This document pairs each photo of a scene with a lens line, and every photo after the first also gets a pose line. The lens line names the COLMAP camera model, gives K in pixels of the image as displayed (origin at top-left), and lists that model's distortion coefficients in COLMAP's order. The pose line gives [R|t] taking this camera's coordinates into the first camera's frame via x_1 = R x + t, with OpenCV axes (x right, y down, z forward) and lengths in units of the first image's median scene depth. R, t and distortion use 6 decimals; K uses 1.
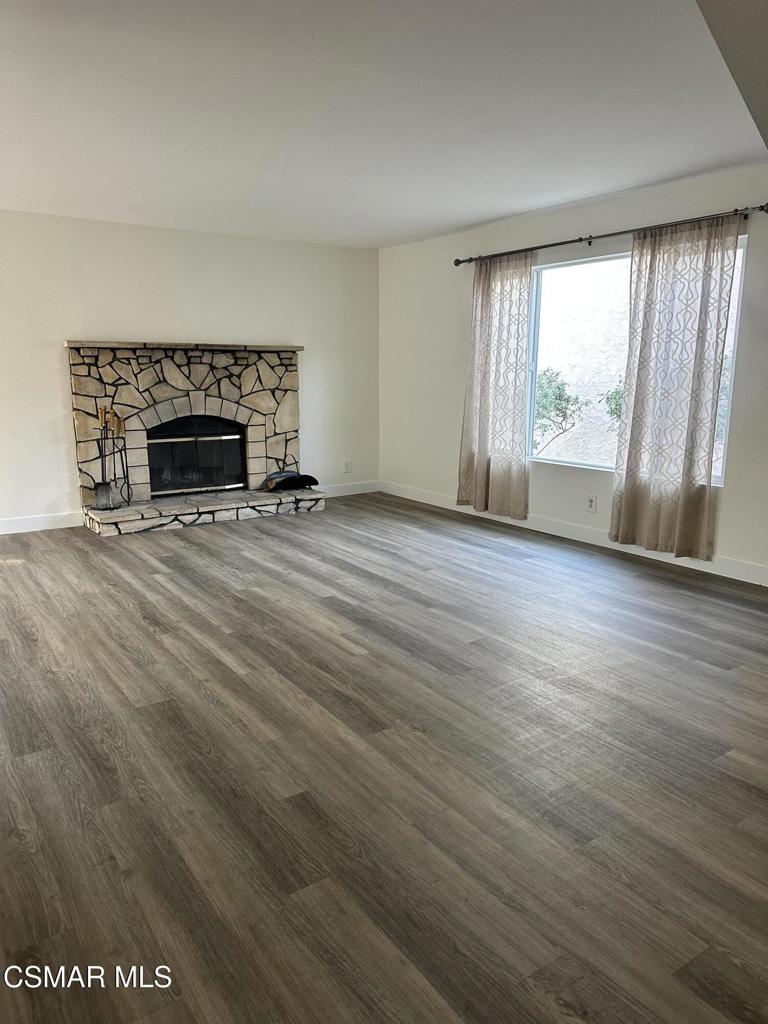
lens RADIAL K [[714.7, 0, 384.6], [0, 714.7, 506.9], [0, 0, 1]] dist [0.079014, -0.119345]
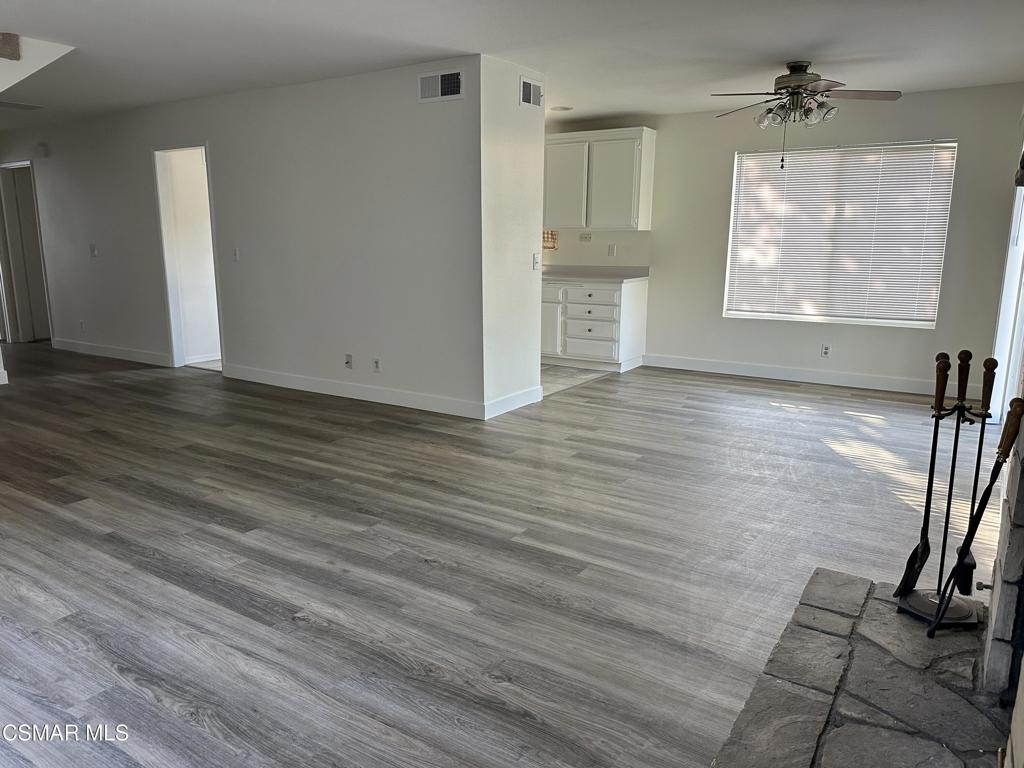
lens RADIAL K [[714.7, 0, 512.0], [0, 714.7, 384.0], [0, 0, 1]] dist [0.079014, -0.119345]
pose [[-0.926445, 0.063568, -0.371024, -0.059031], [-0.084566, 0.925298, 0.369693, -0.320334], [0.366808, 0.373876, -0.851862, 1.652545]]
